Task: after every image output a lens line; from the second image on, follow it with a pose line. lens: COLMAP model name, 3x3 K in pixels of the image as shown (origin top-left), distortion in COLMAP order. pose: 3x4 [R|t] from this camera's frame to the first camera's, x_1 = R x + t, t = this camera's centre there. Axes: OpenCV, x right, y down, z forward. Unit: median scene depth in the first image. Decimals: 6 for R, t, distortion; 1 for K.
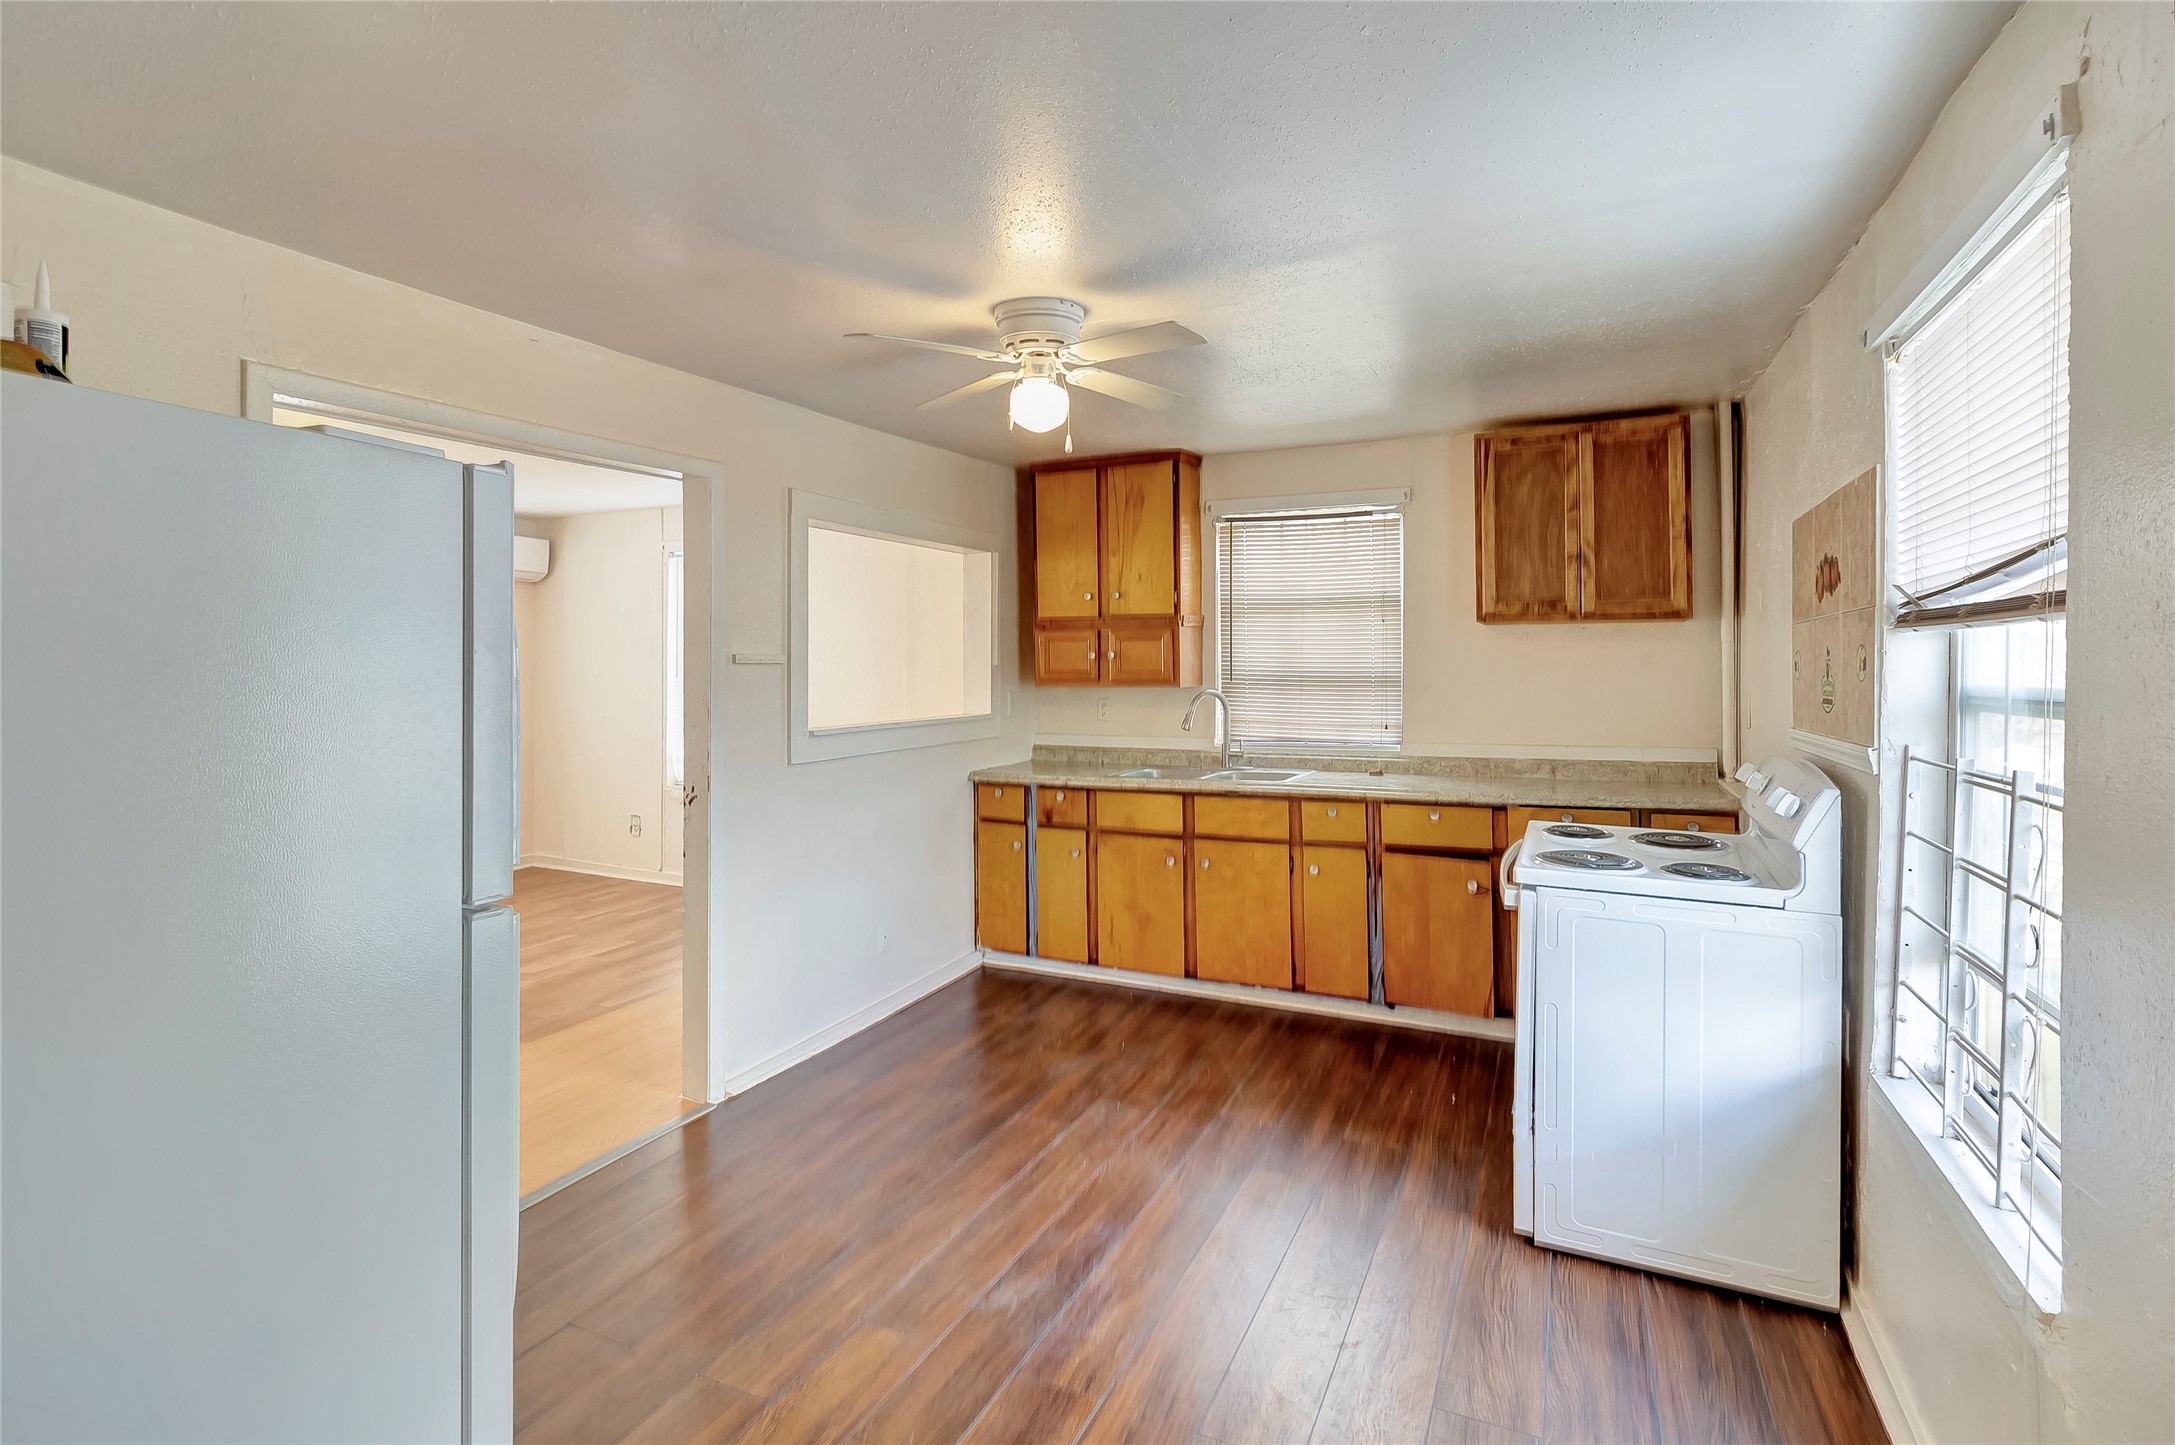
lens RADIAL K [[1021.9, 0, 1125.3], [0, 1021.9, 652.9], [0, 0, 1]] dist [0.004634, 0.000383]
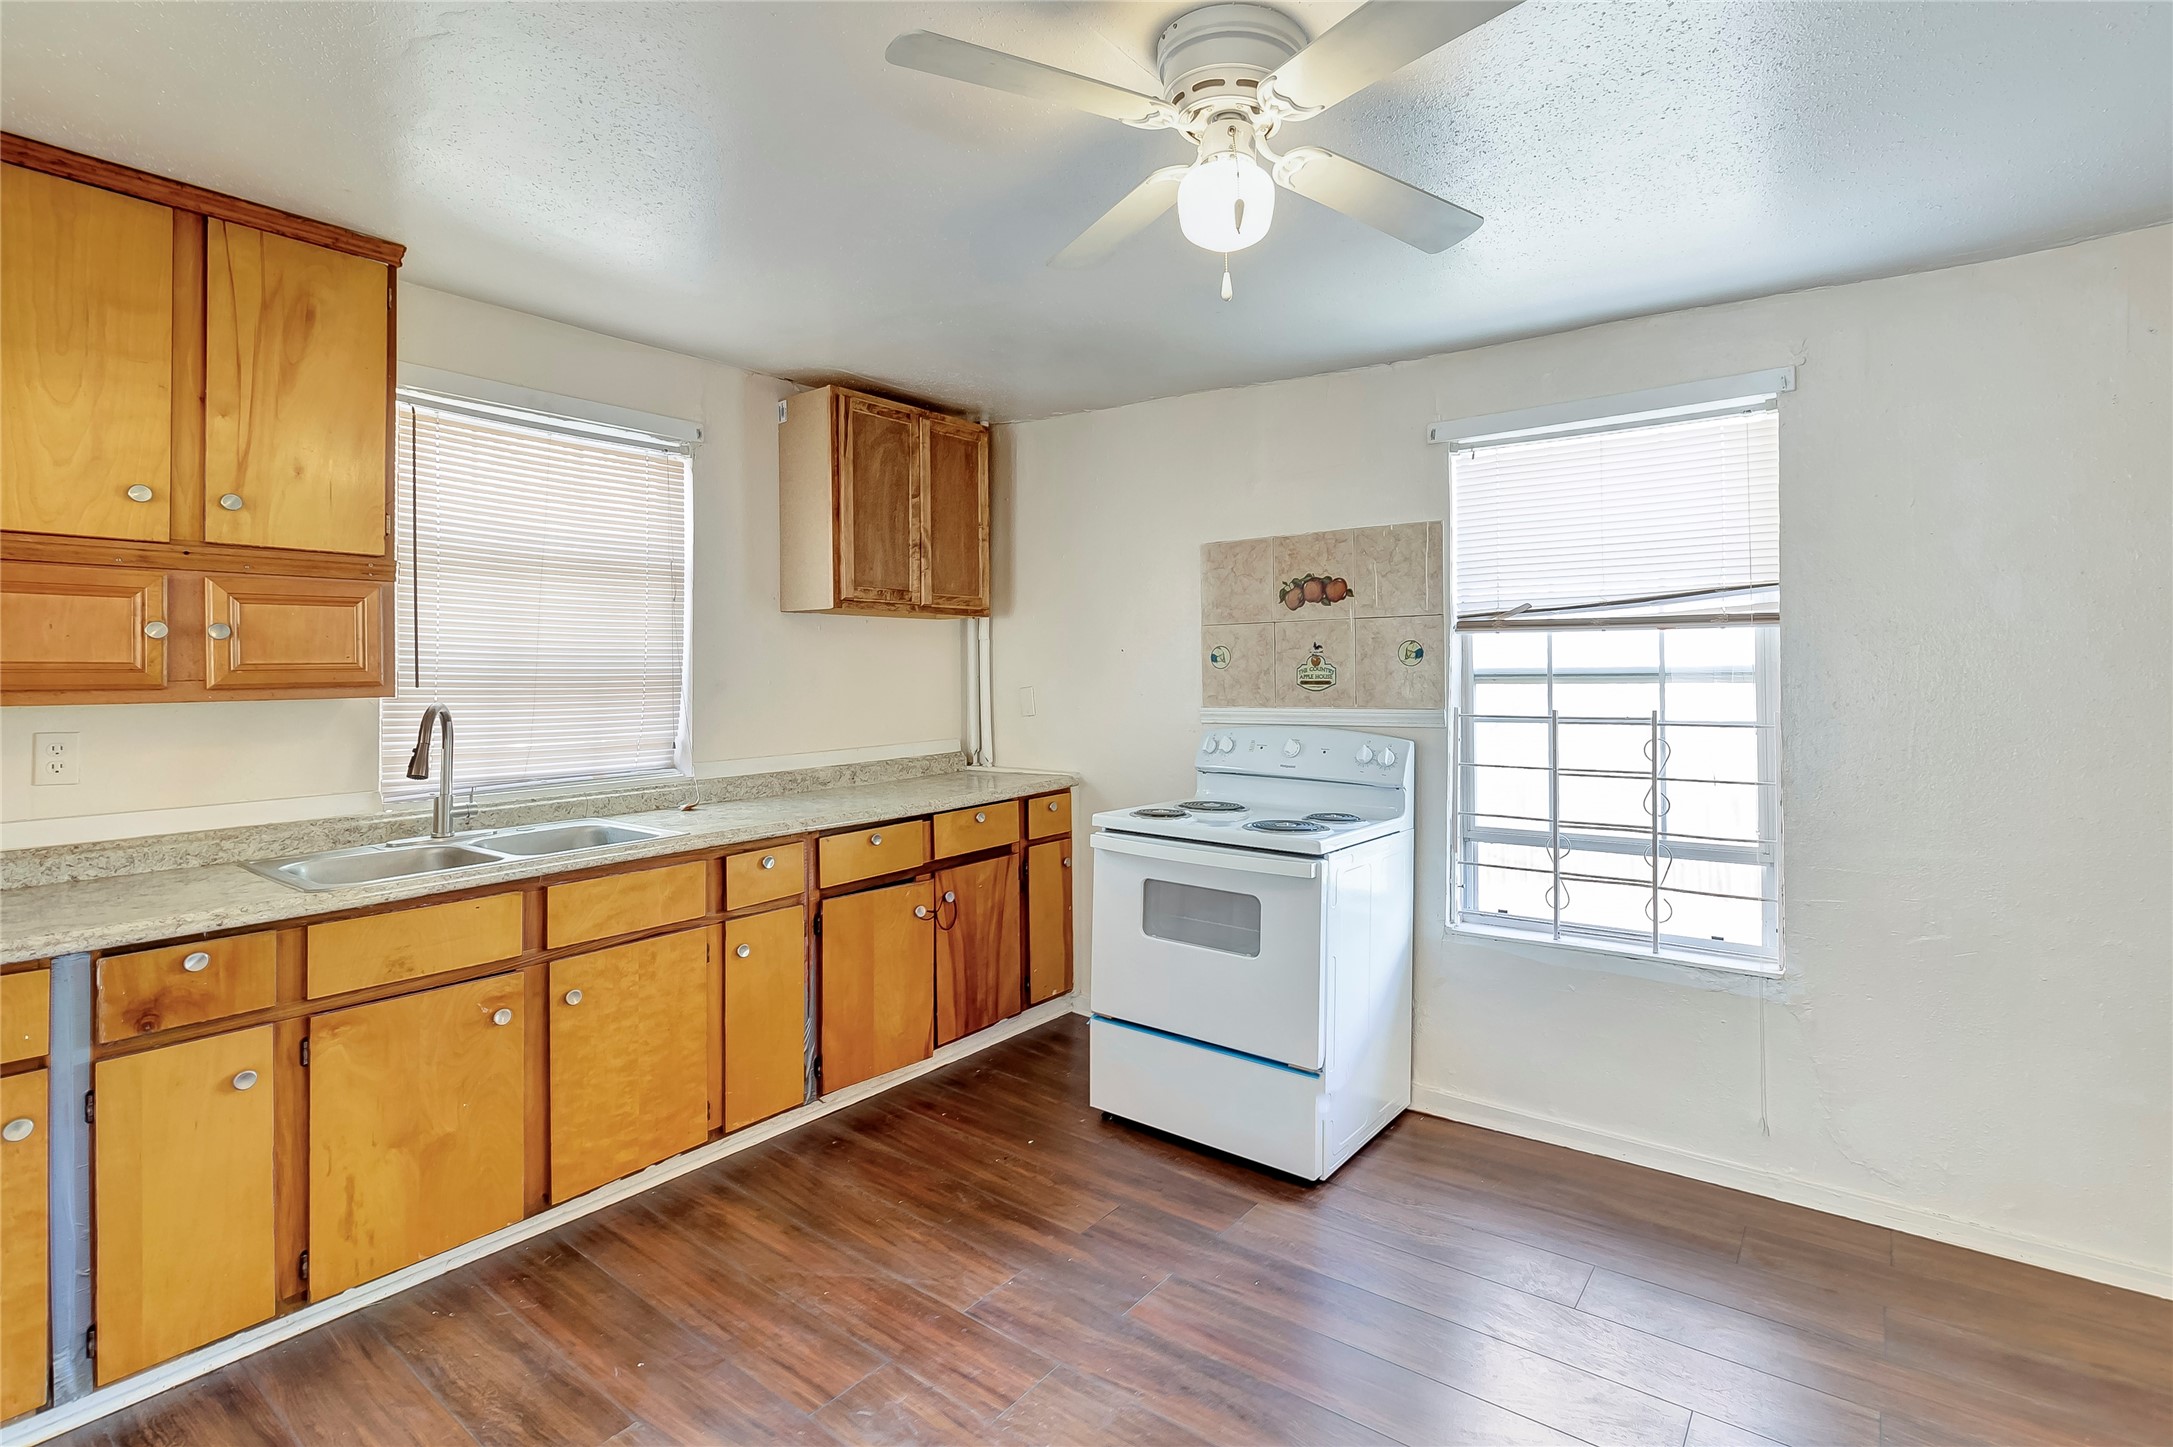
lens RADIAL K [[1021.0, 0, 1114.2], [0, 1021.0, 661.8], [0, 0, 1]] dist [0.004634, 0.000383]
pose [[0.231637, 0.009390, 0.972757, -0.426689], [-0.007400, 0.999941, -0.007891, 0.019435], [-0.972774, -0.005370, 0.231693, 0.583404]]
